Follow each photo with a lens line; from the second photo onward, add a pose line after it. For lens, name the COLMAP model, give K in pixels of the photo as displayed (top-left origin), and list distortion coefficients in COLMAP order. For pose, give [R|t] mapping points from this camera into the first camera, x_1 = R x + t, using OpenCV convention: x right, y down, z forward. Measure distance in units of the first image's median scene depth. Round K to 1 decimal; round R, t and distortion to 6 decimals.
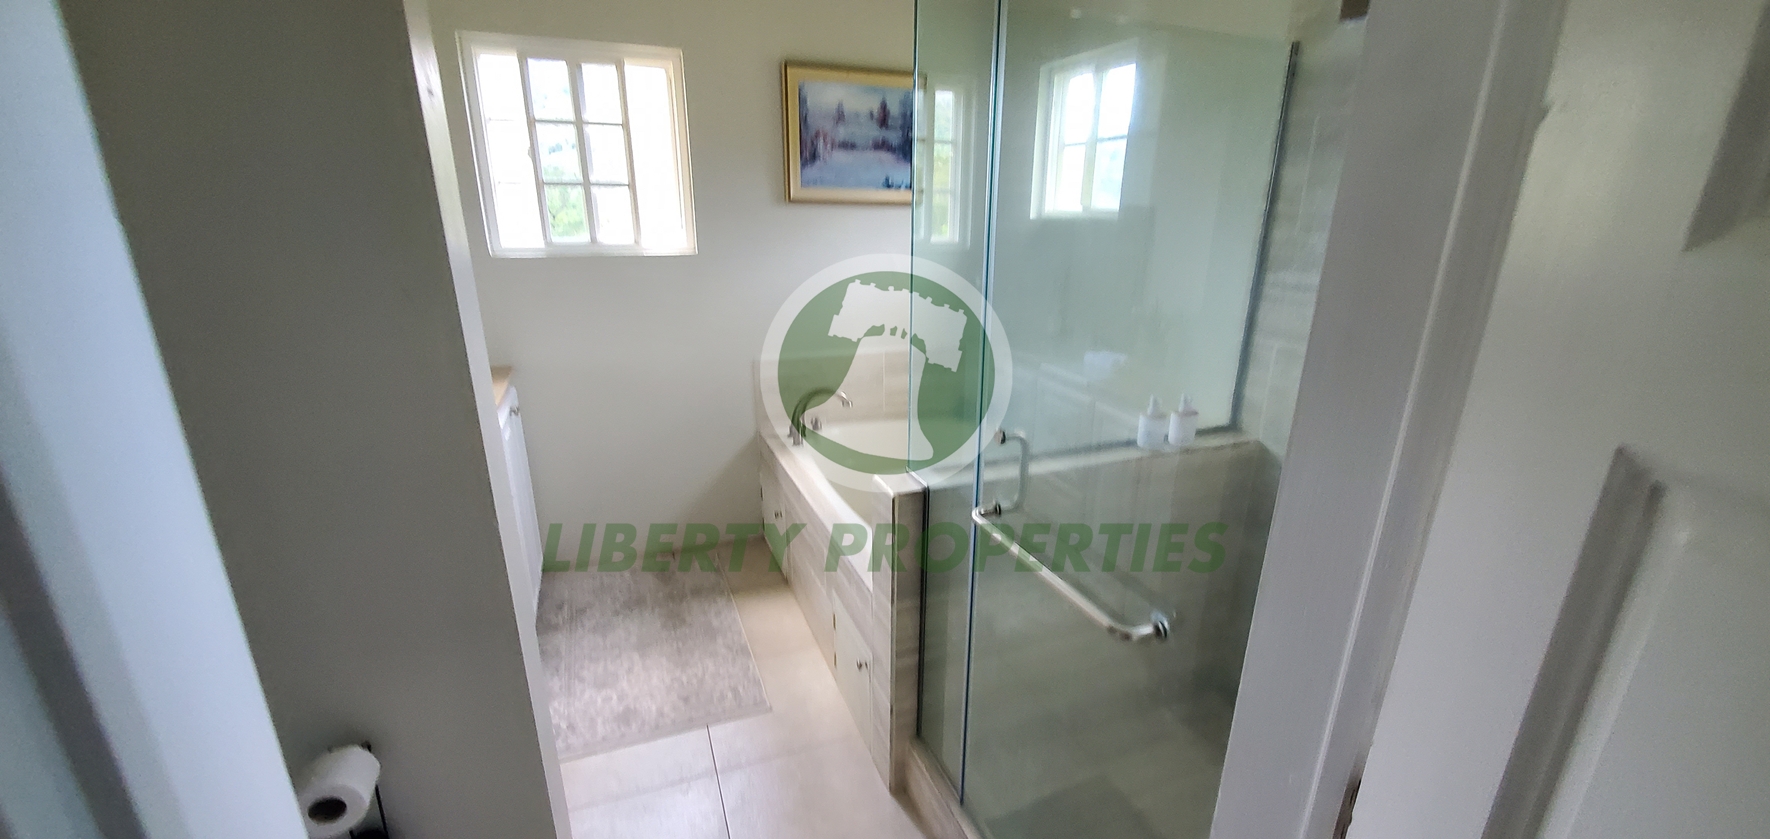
lens RADIAL K [[706.1, 0, 887.6], [0, 706.1, 420.0], [0, 0, 1]] dist [0.001309, -0.001952]
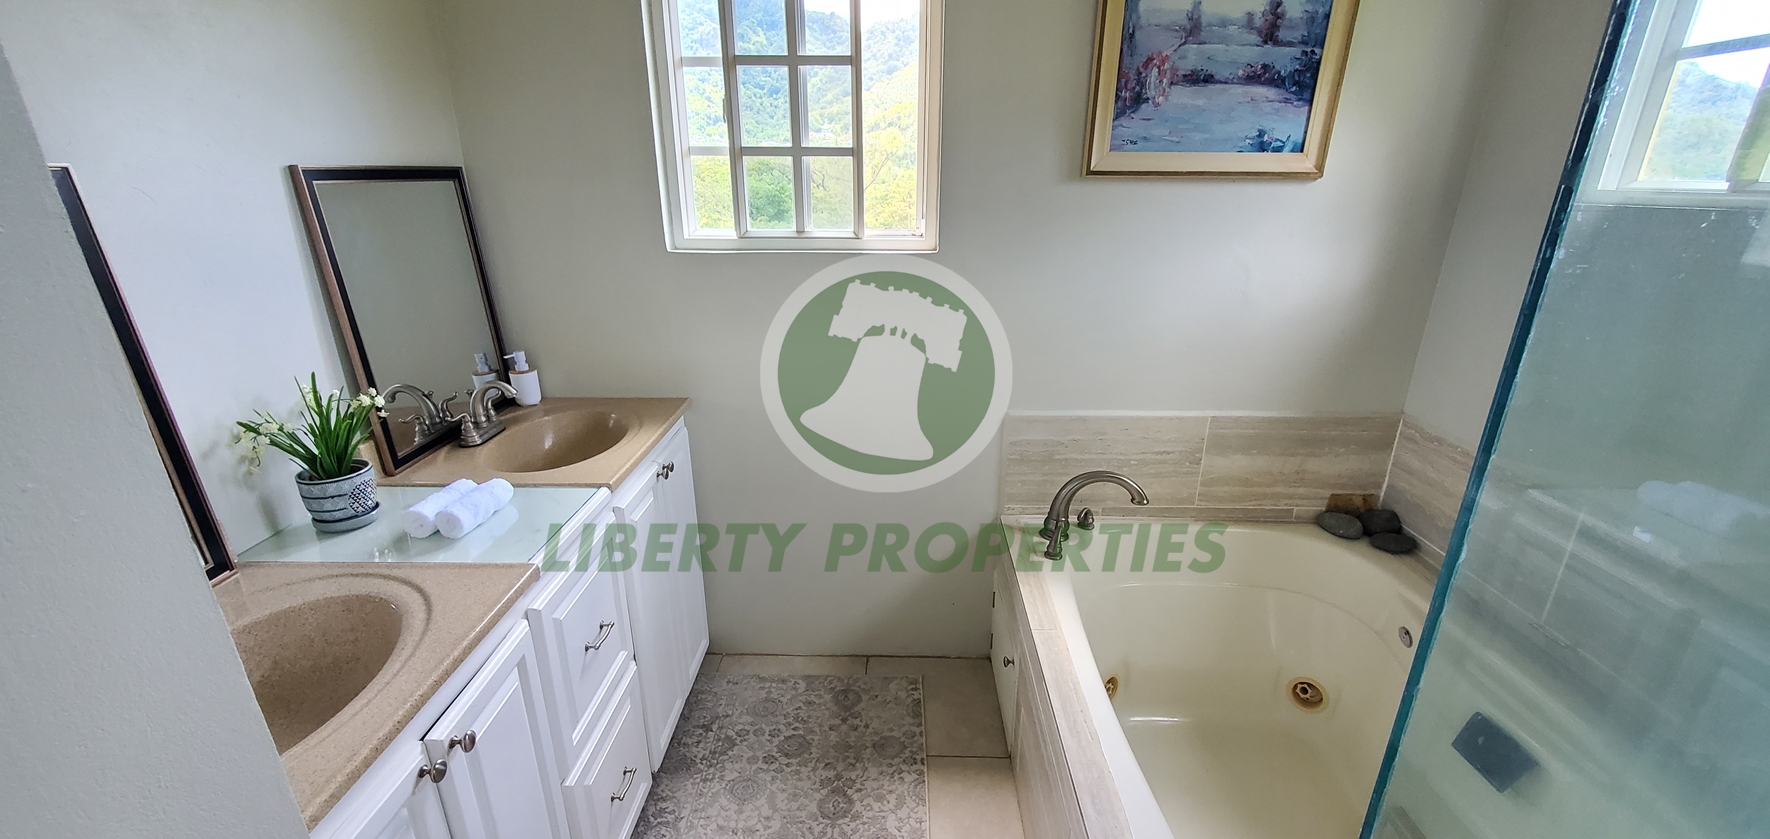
lens RADIAL K [[706.1, 0, 890.6], [0, 706.1, 445.5], [0, 0, 1]] dist [0.001309, -0.001952]
pose [[0.925752, 0.131756, -0.354434, -0.046520], [-0.103144, 0.989774, 0.098531, -0.114212], [0.363792, -0.054658, 0.929875, 0.336912]]
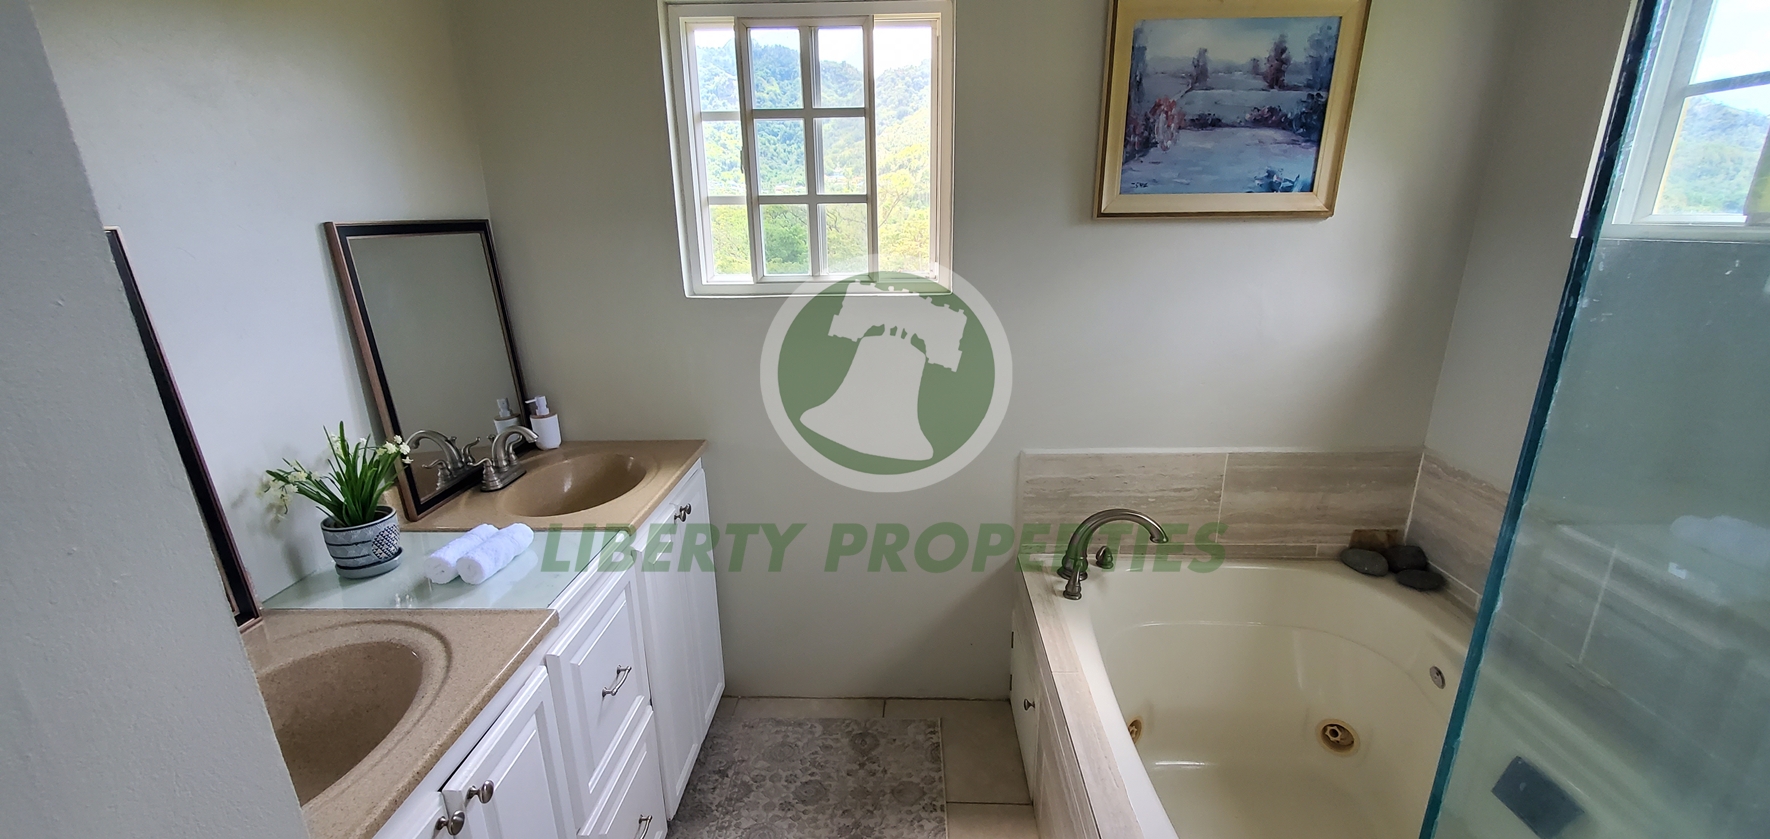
lens RADIAL K [[706.1, 0, 889.3], [0, 706.1, 444.6], [0, 0, 1]] dist [0.001309, -0.001952]
pose [[0.919838, 0.104773, -0.378048, -0.050095], [-0.091943, 0.994412, 0.051885, -0.120487], [0.381371, -0.012967, 0.924331, 0.334580]]
